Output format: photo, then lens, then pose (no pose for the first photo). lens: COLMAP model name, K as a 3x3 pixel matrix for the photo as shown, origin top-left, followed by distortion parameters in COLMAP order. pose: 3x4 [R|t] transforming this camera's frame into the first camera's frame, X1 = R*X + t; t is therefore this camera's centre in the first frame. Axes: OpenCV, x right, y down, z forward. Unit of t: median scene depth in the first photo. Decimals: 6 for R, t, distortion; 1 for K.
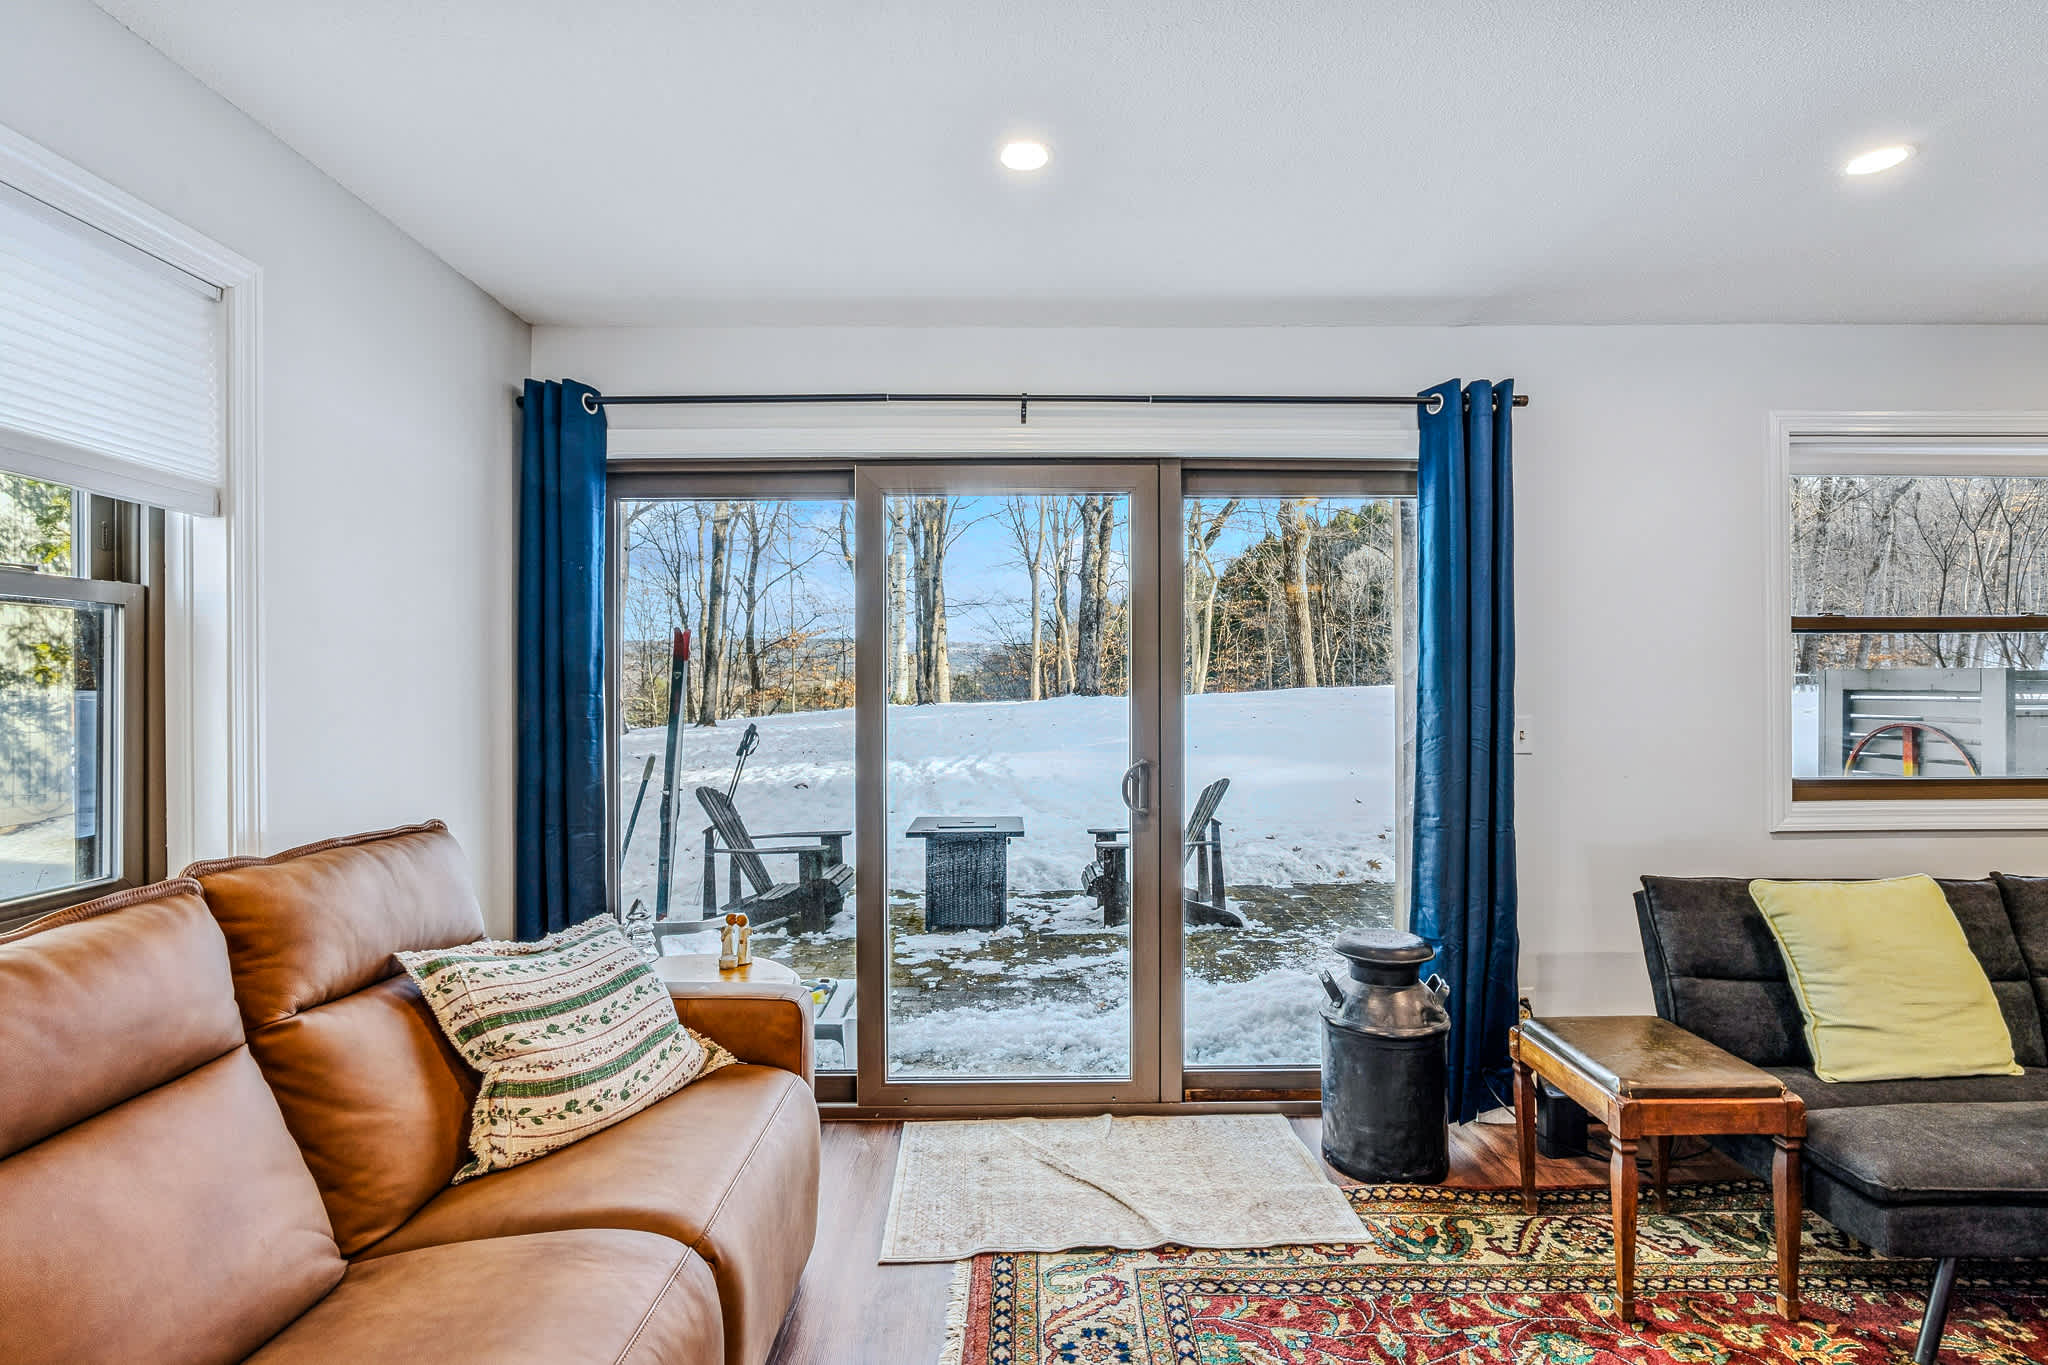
lens RADIAL K [[950.8, 0, 1024.1], [0, 950.8, 686.3], [0, 0, 1]] dist [-0.008433, 0.000000]
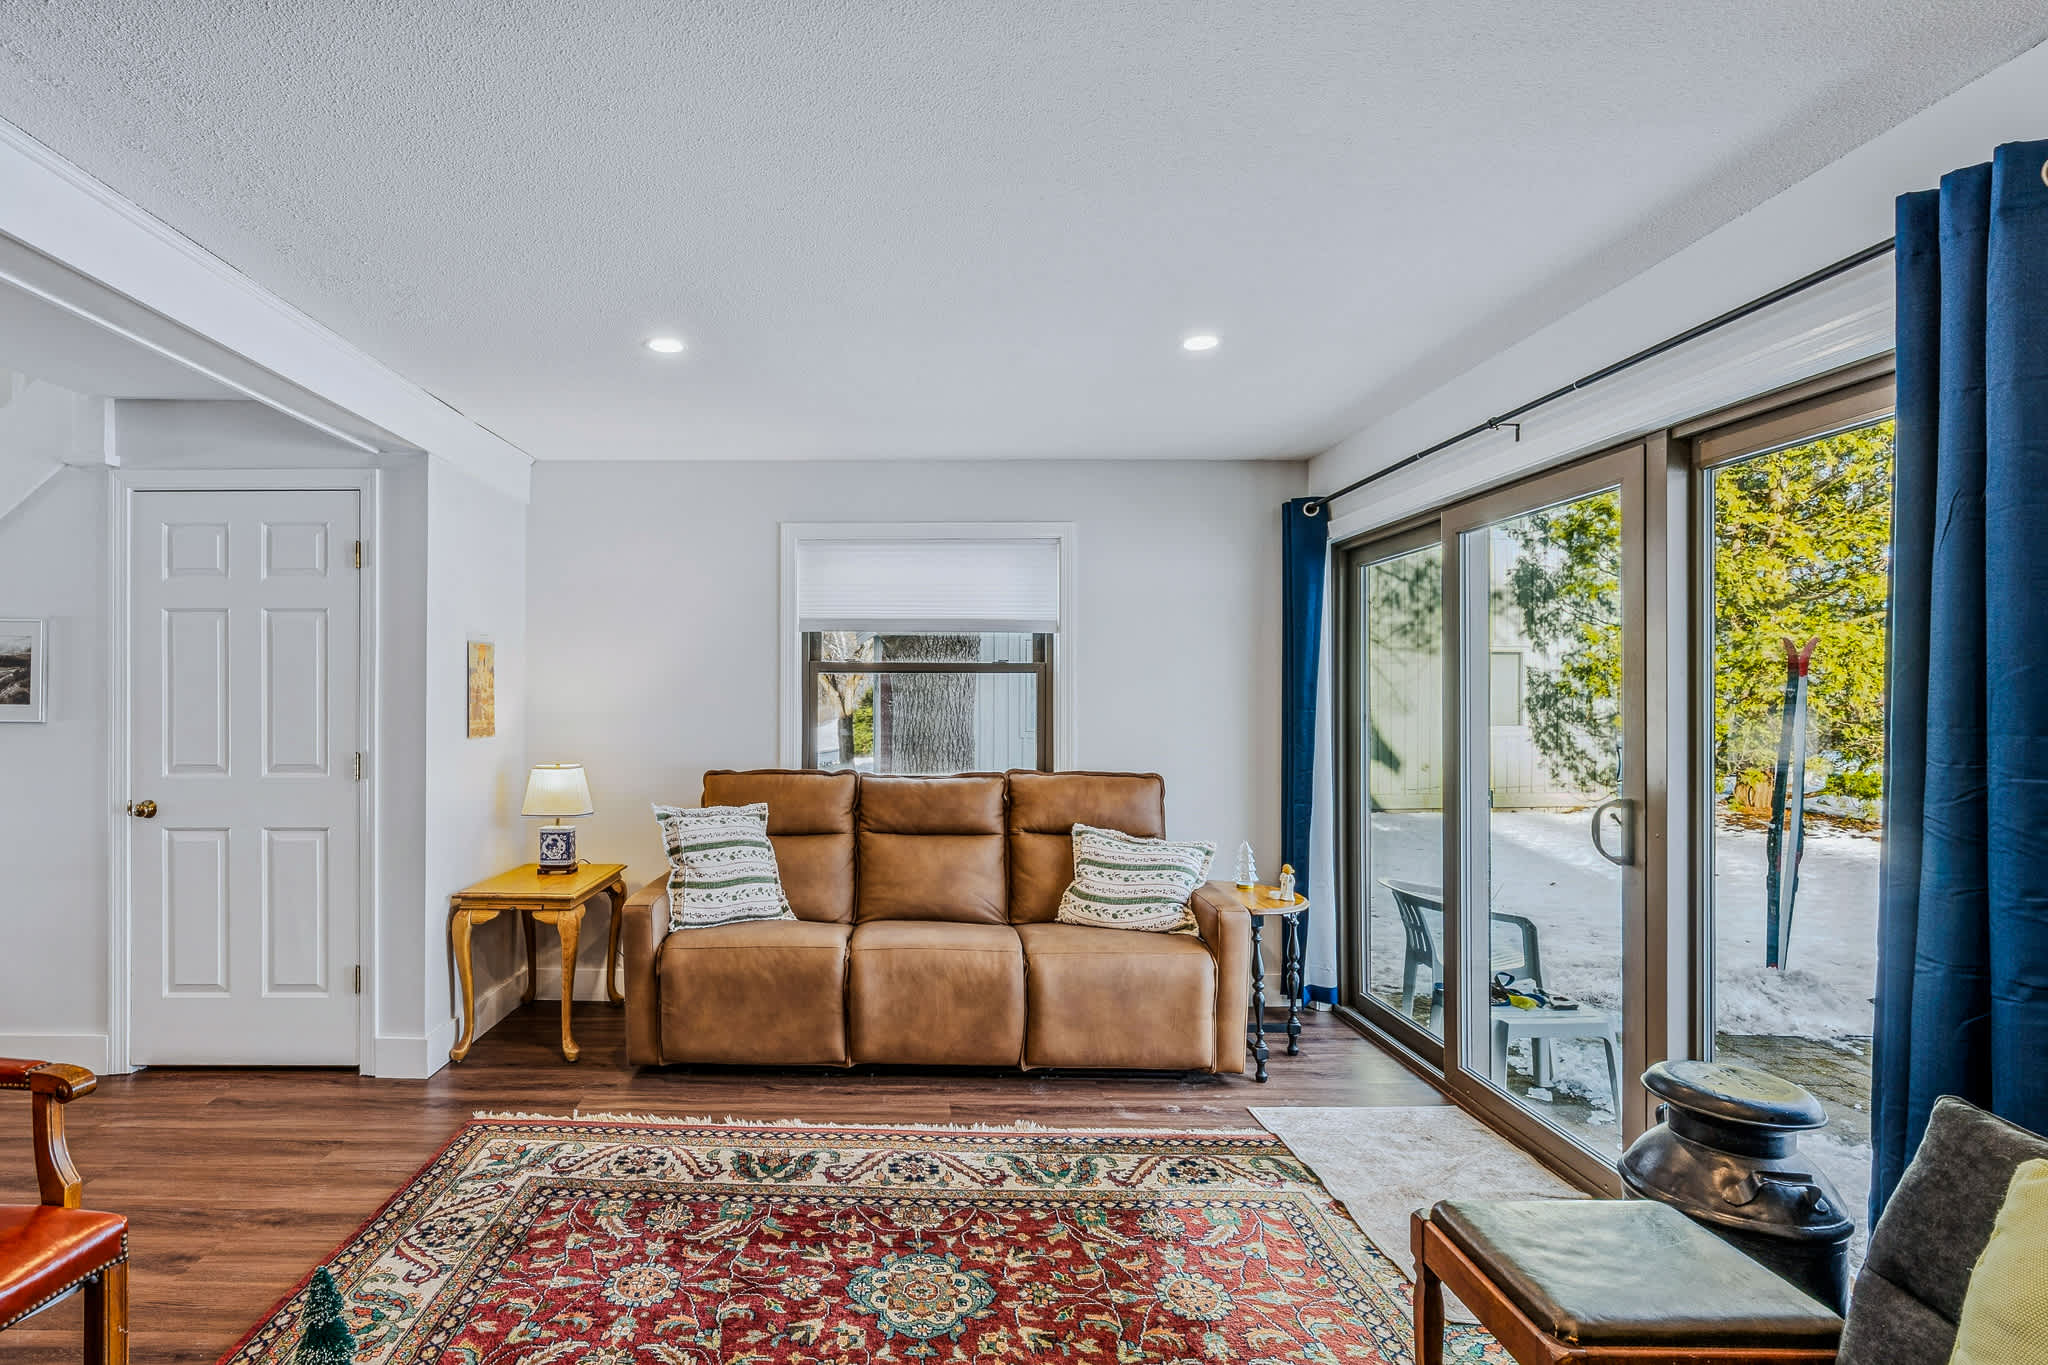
lens RADIAL K [[997.8, 0, 889.7], [0, 997.8, 697.0], [0, 0, 1]] dist [-0.008476, 0.001379]
pose [[-0.027761, 0.002623, -0.999611, 1.093380], [-0.003586, 0.999990, 0.002724, -0.014193], [0.999608, 0.003660, -0.027751, 0.398746]]
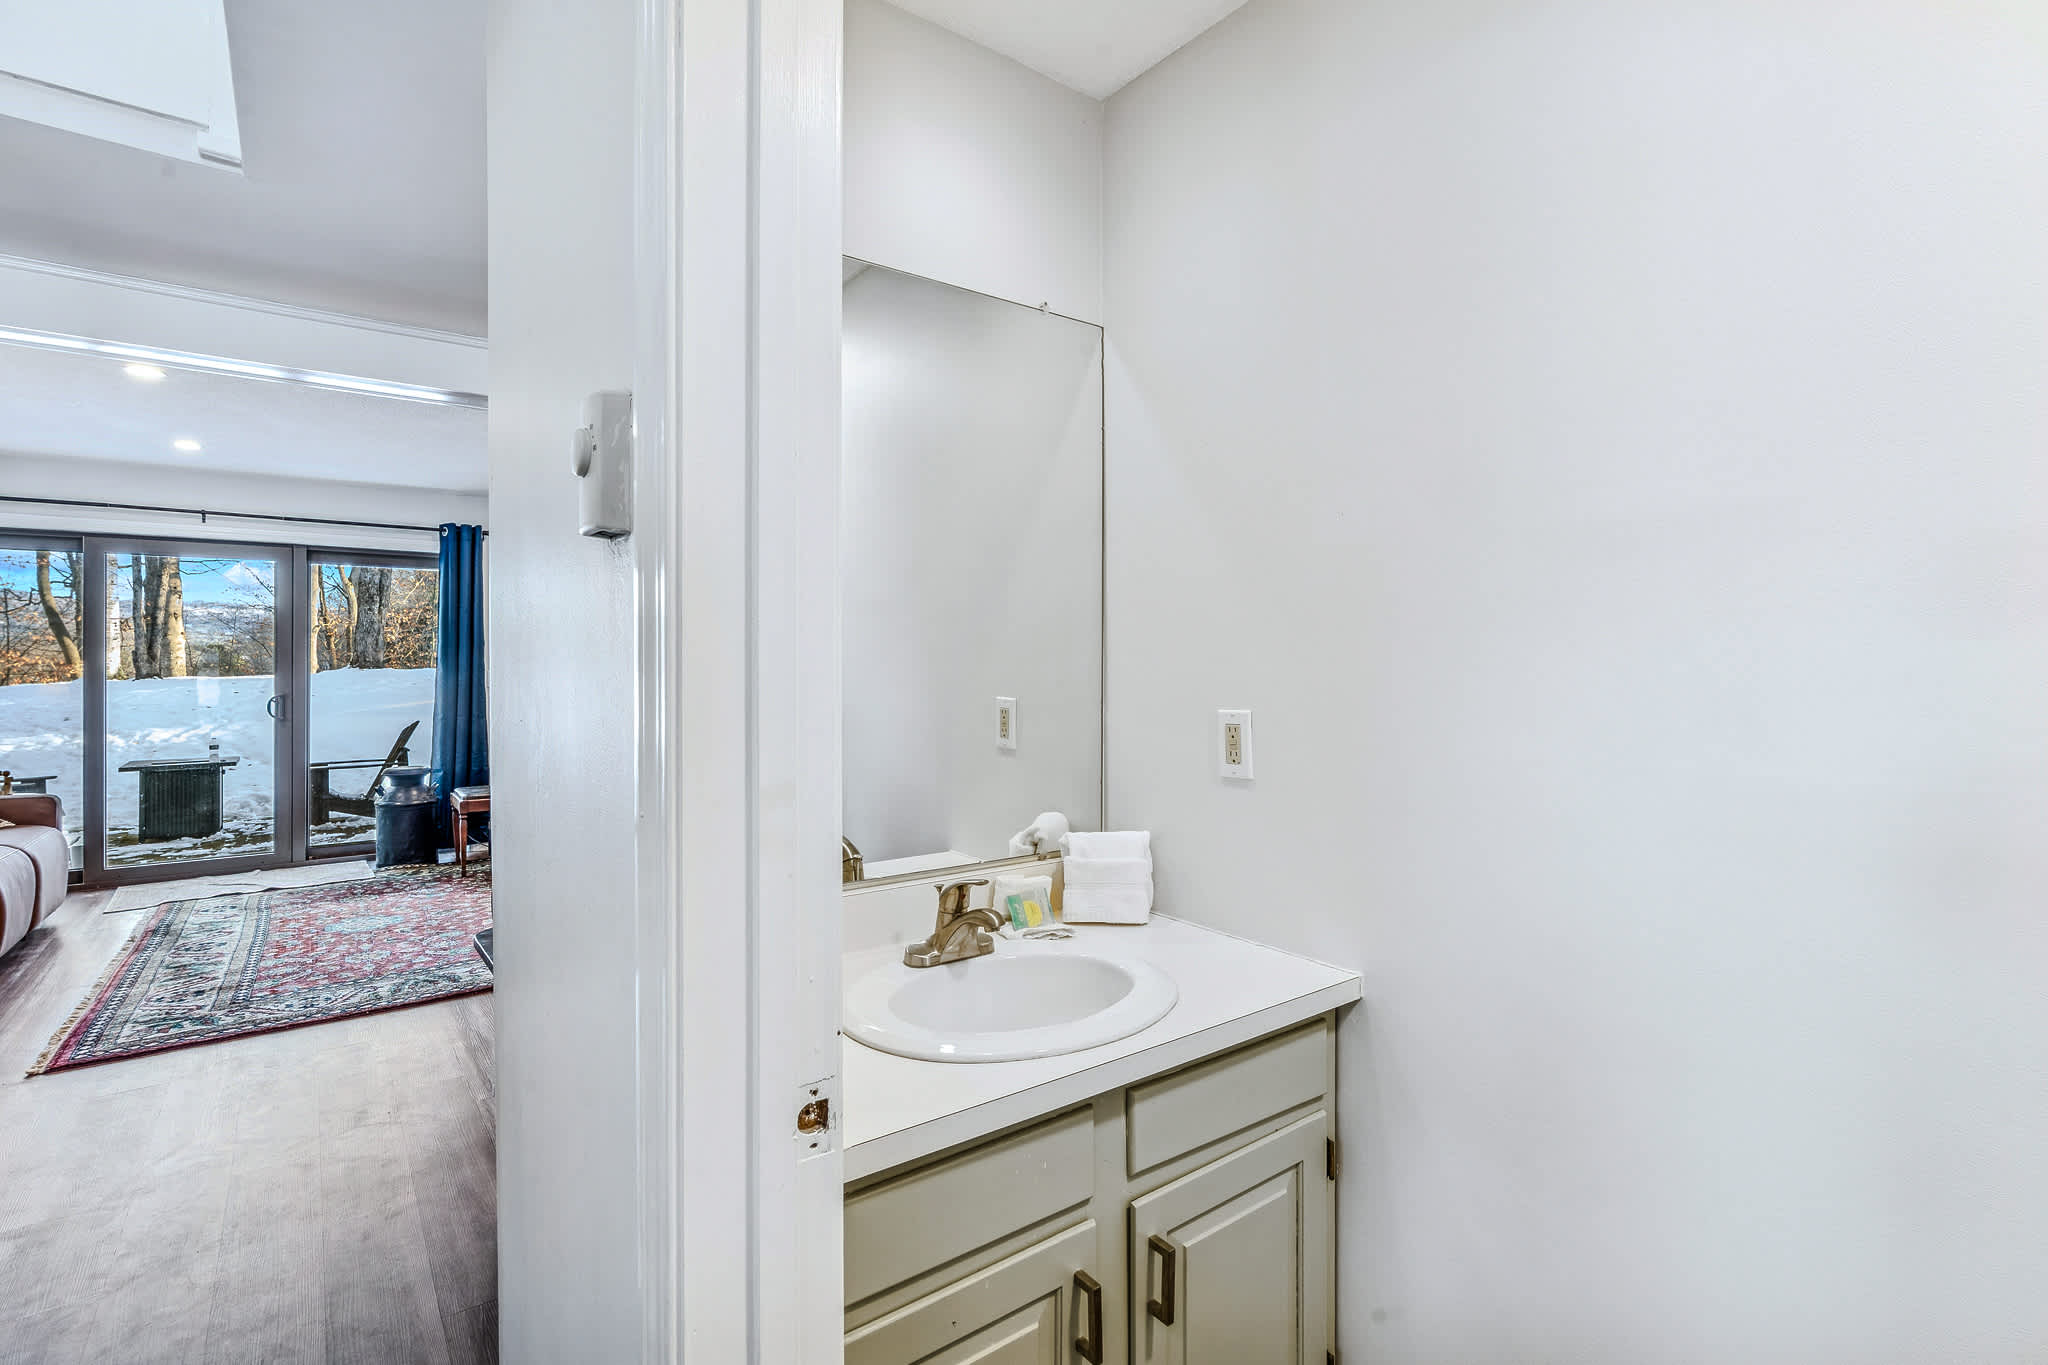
lens RADIAL K [[950.8, 0, 1032.4], [0, 950.8, 650.7], [0, 0, 1]] dist [-0.008433, 0.000000]
pose [[0.797225, 0.005952, 0.603652, 0.195981], [-0.000459, 0.999957, -0.009254, 0.005240], [-0.603681, 0.007100, 0.797194, -1.690437]]
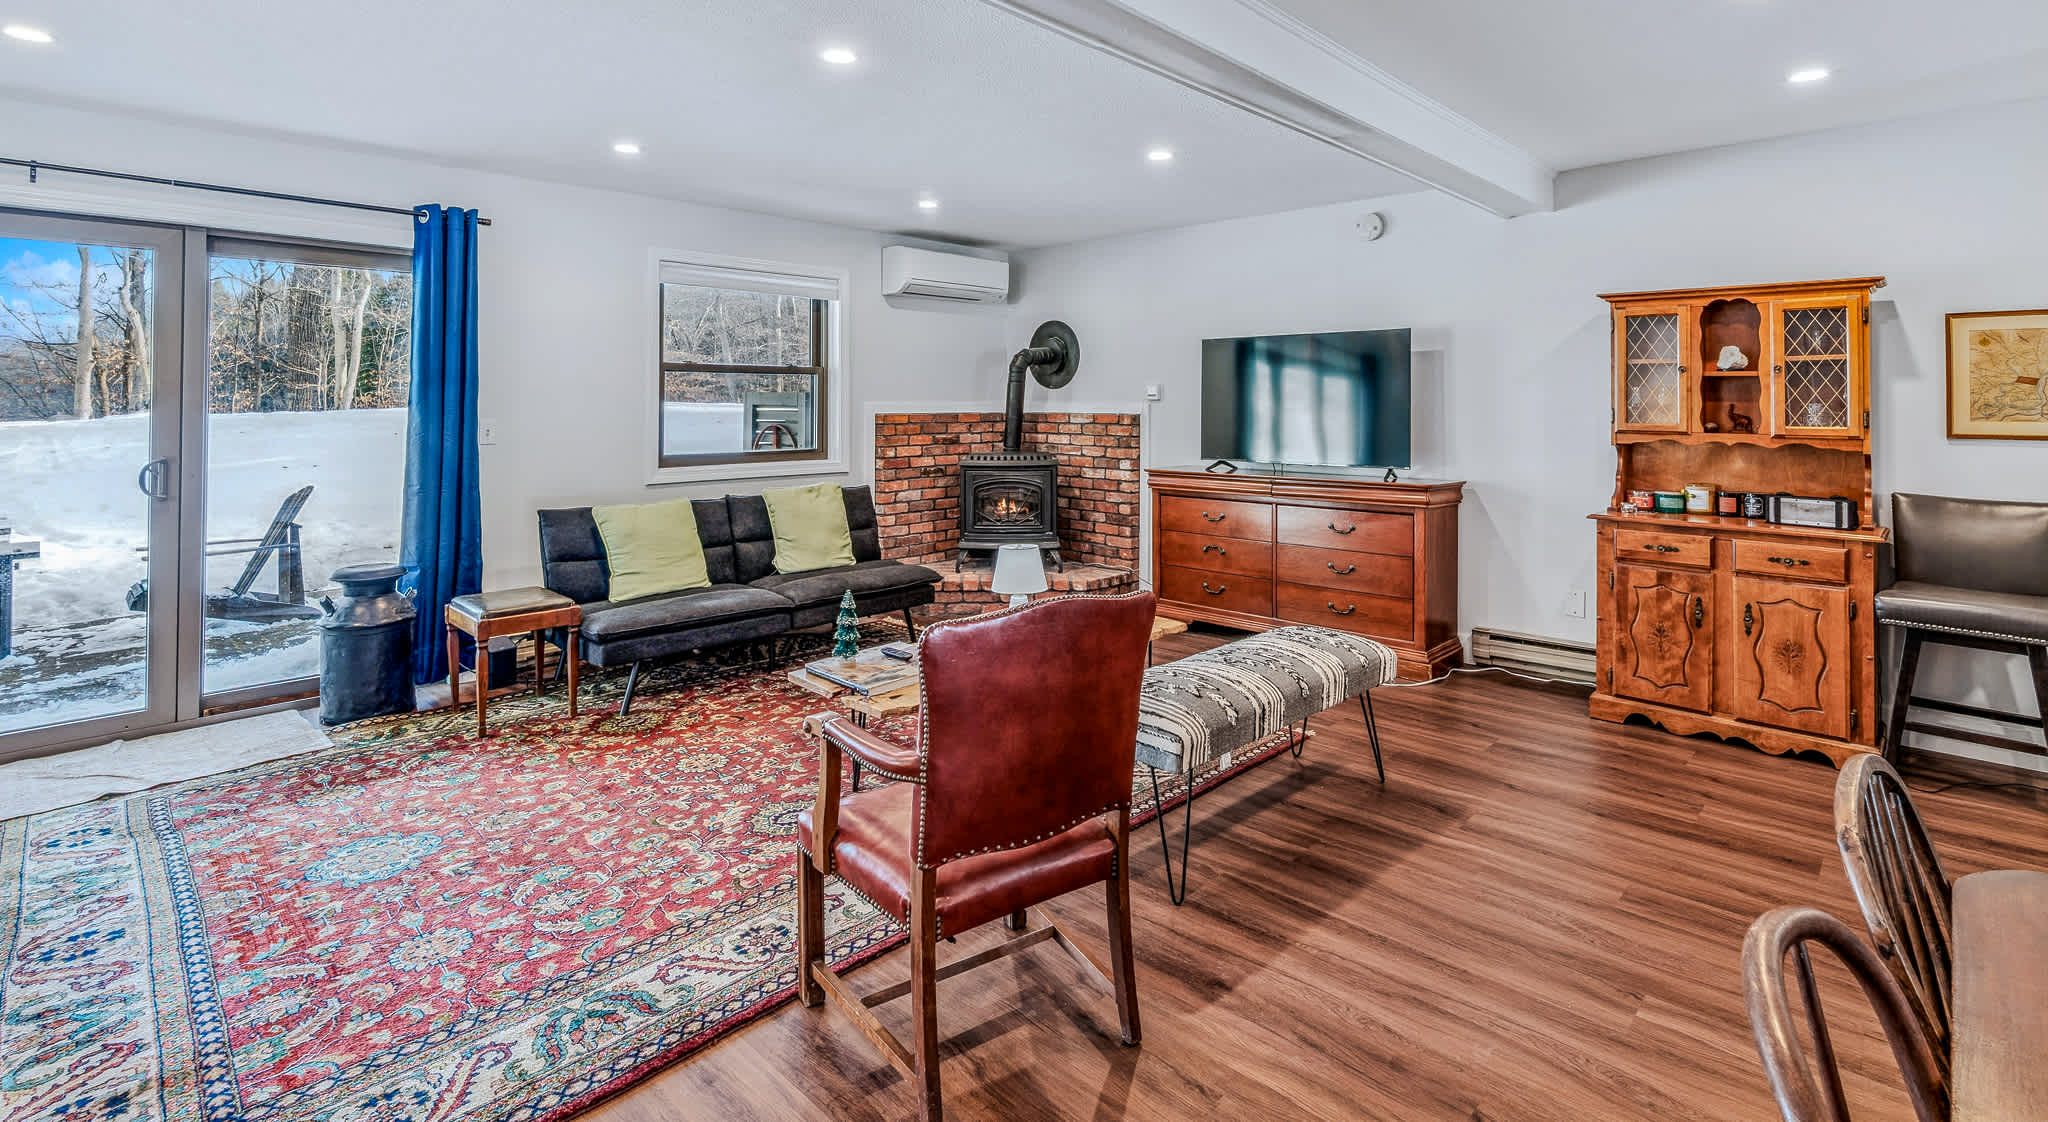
lens RADIAL K [[947.1, 0, 1038.7], [0, 947.1, 391.1], [0, 0, 1]] dist [-0.004317, 0.001081]
pose [[0.695616, 0.012763, 0.718300, 0.032777], [-0.004522, 0.999900, -0.013387, -0.000195], [-0.718399, 0.006064, 0.695604, -0.798343]]
